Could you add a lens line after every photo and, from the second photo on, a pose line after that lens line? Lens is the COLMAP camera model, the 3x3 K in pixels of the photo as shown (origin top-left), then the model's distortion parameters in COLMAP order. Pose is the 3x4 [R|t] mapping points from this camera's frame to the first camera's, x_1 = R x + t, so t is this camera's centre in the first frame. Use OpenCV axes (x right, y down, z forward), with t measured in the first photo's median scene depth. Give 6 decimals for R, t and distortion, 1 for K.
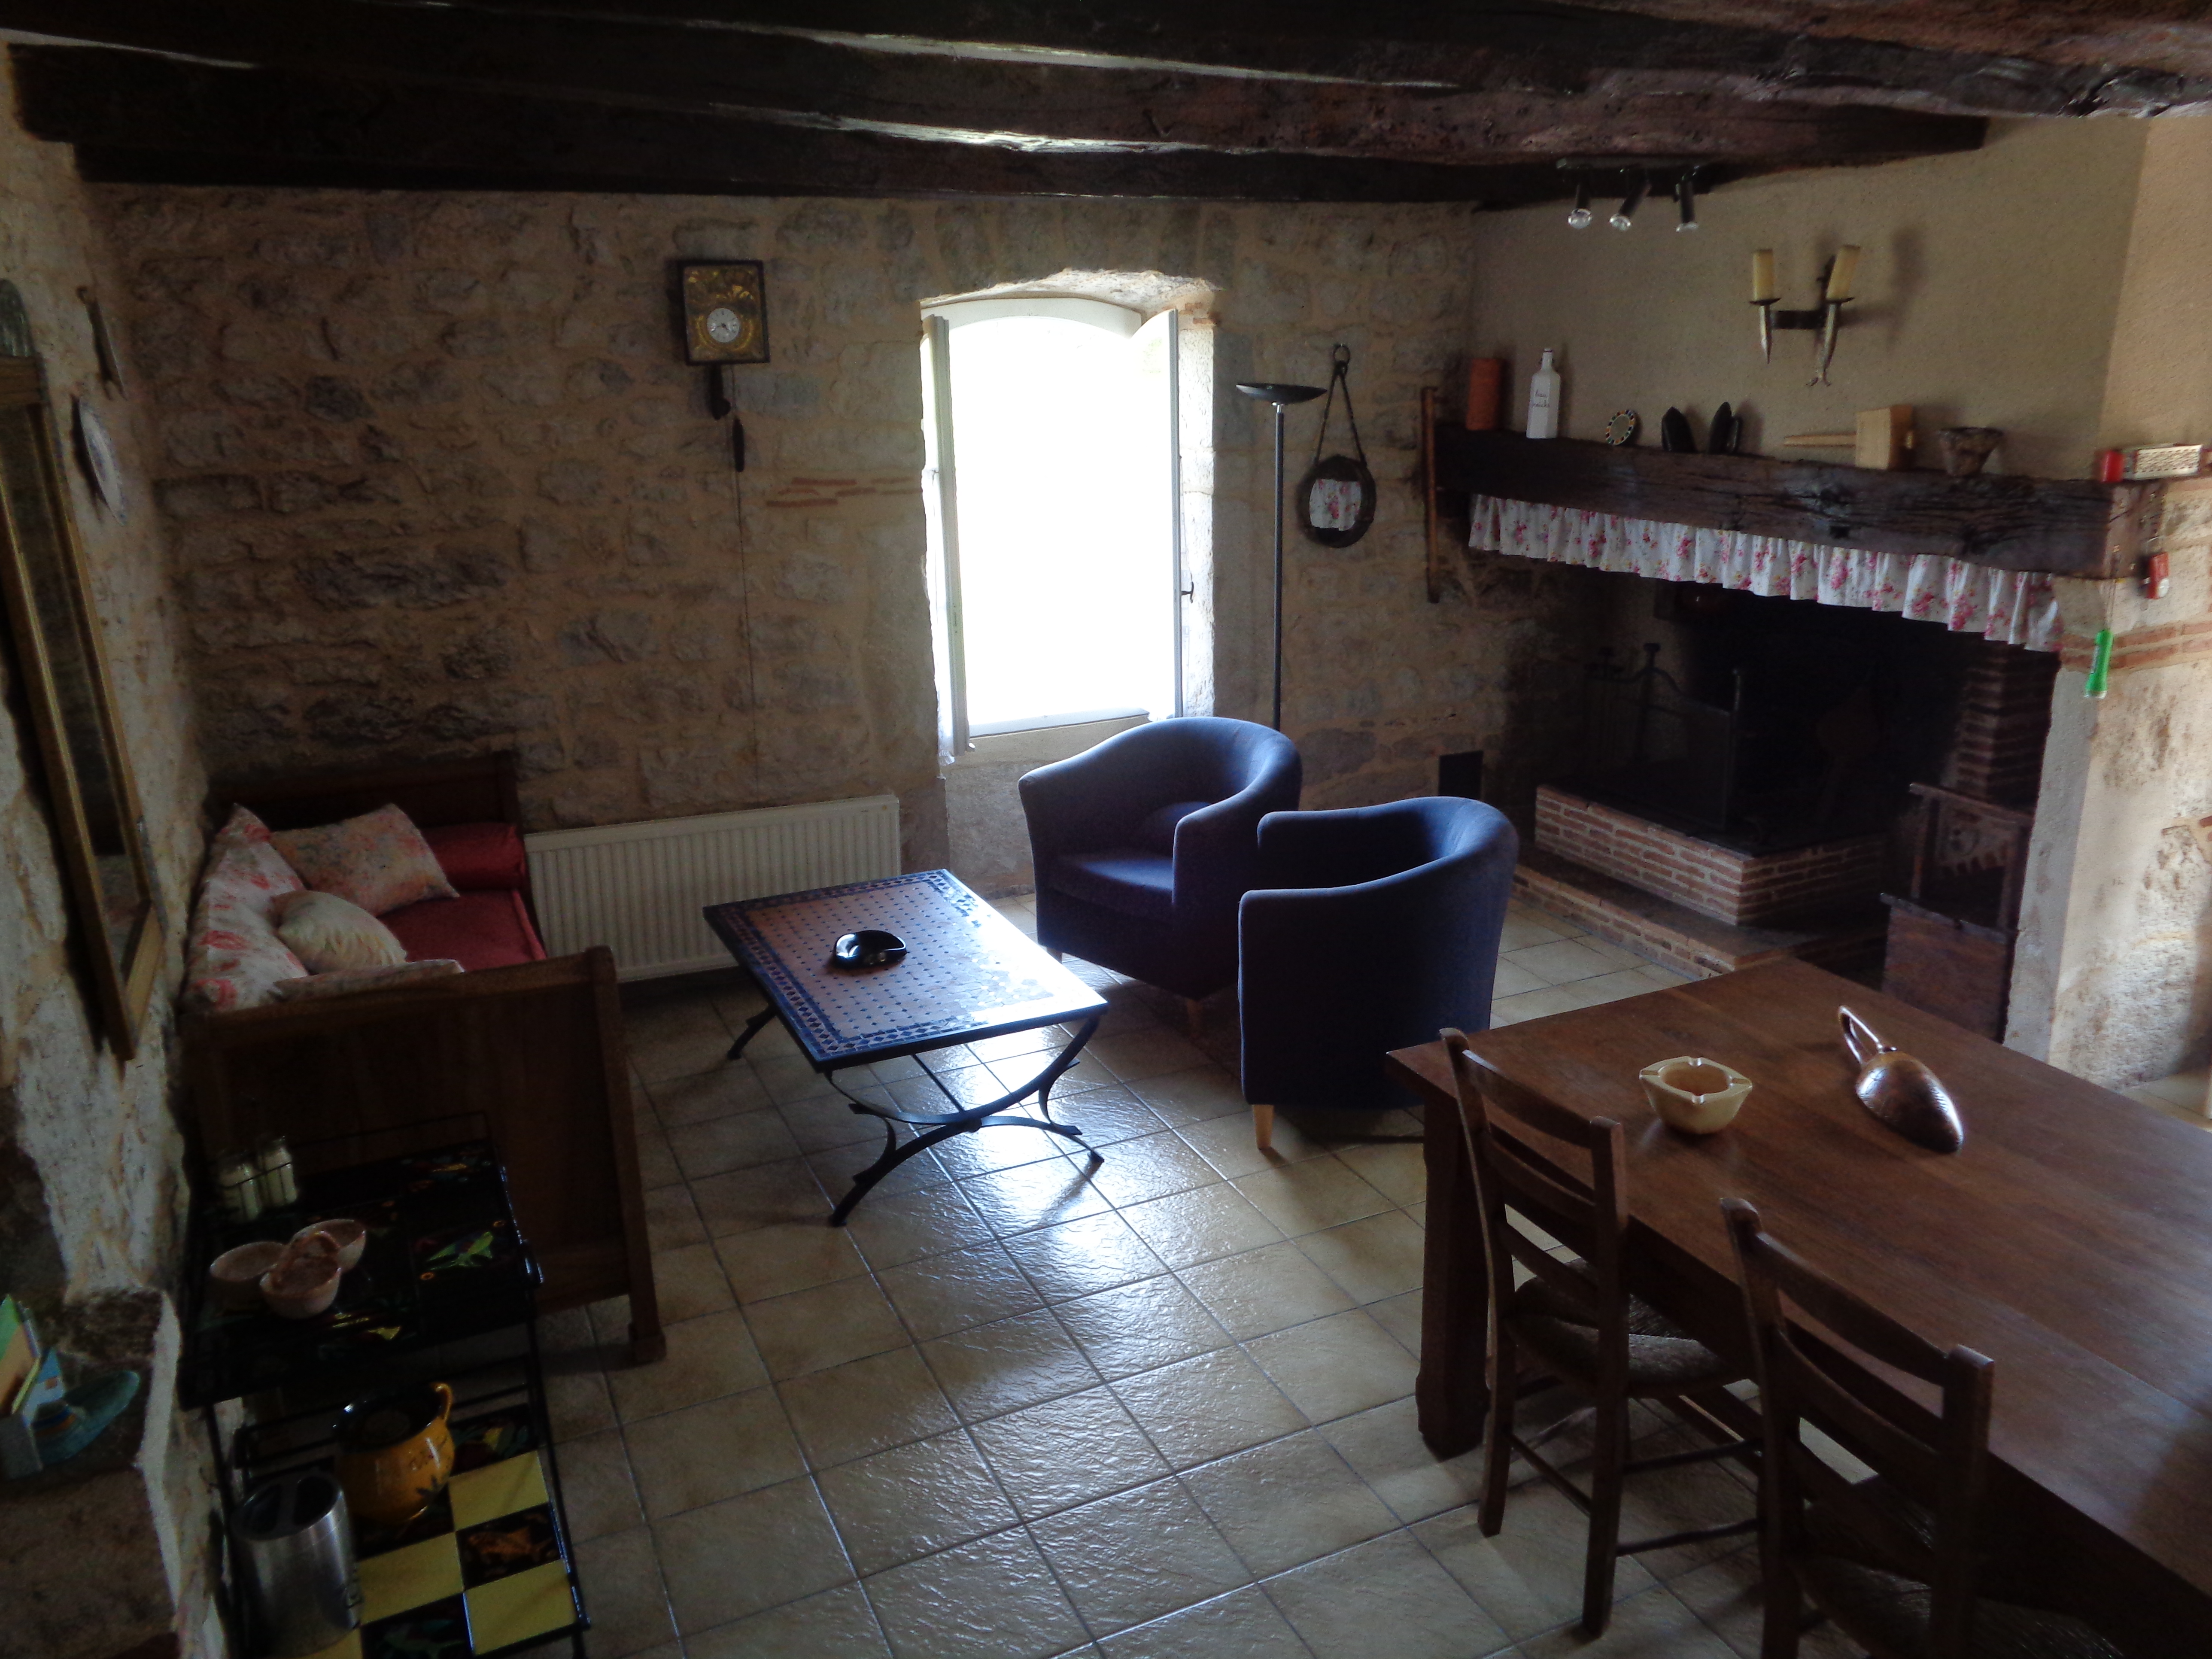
lens RADIAL K [[1649.0, 0, 1107.1], [0, 1649.0, 834.7], [0, 0, 1]] dist [0.002890, -0.001329]
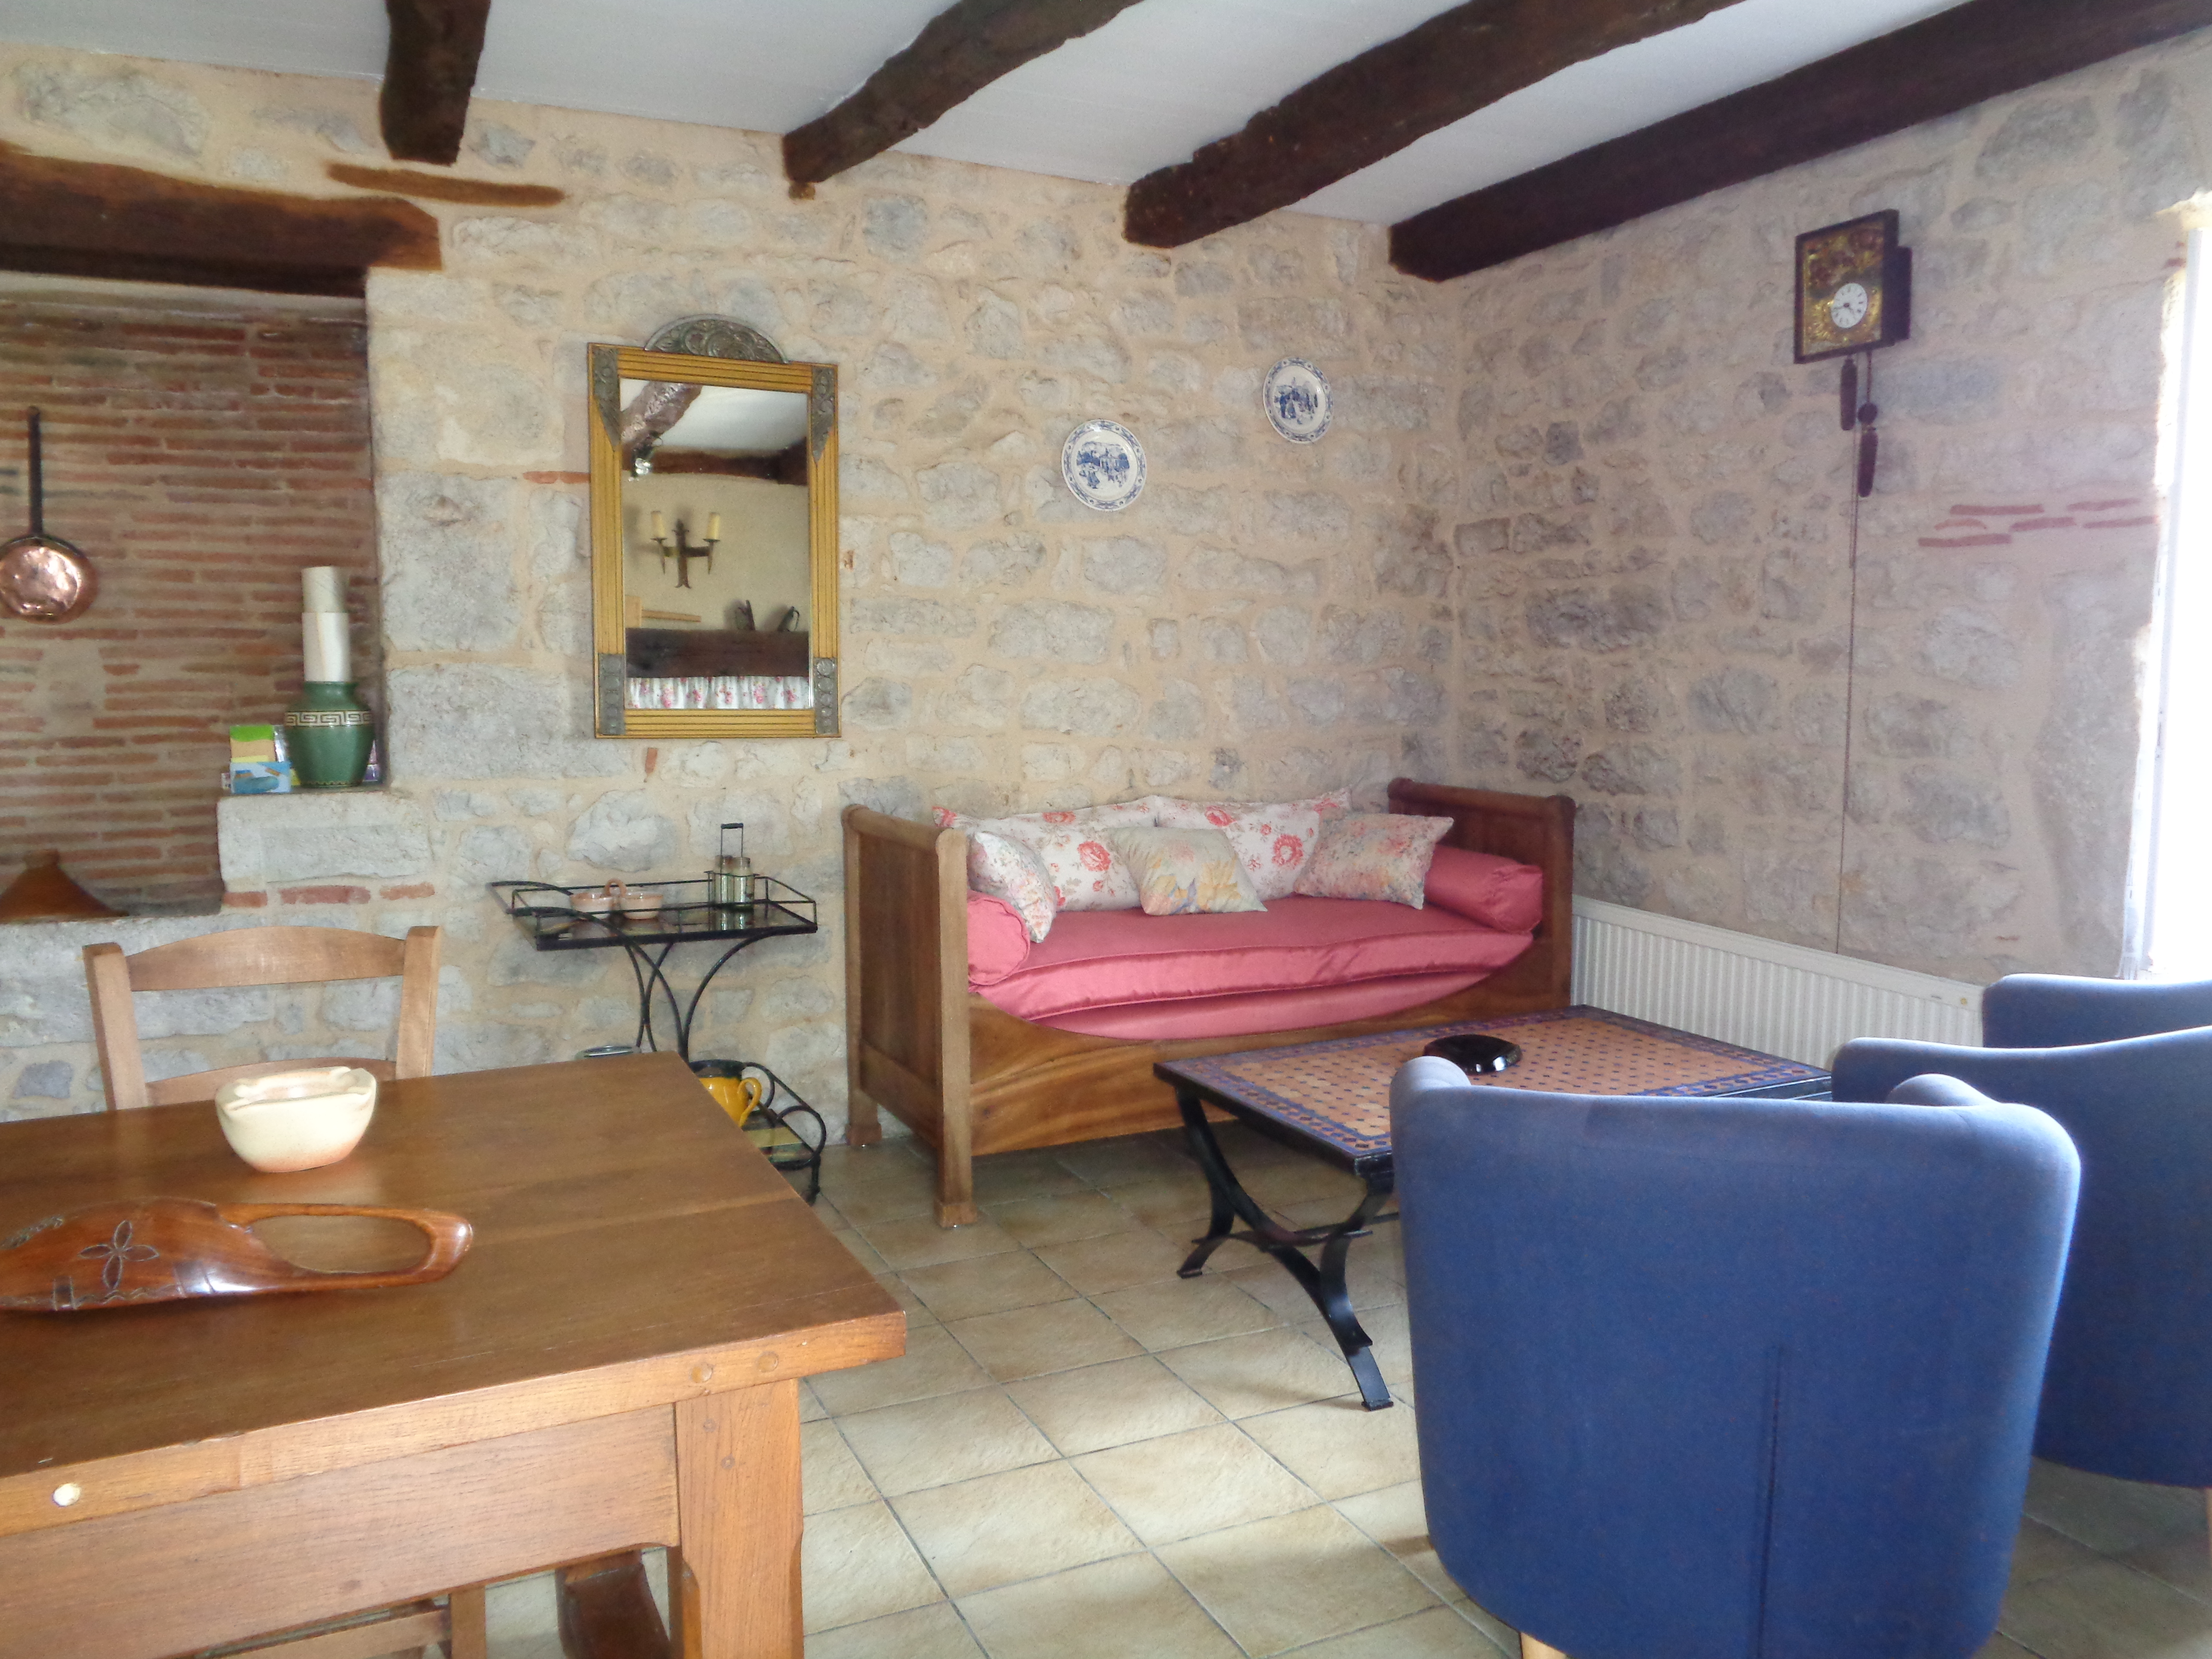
lens RADIAL K [[1649.0, 0, 1110.6], [0, 1649.0, 833.6], [0, 0, 1]] dist [0.002890, -0.001329]
pose [[0.002702, 0.125076, -0.992143, 0.555125], [-0.283463, 0.951548, 0.119187, -0.067729], [0.958980, 0.280913, 0.038025, 0.701522]]
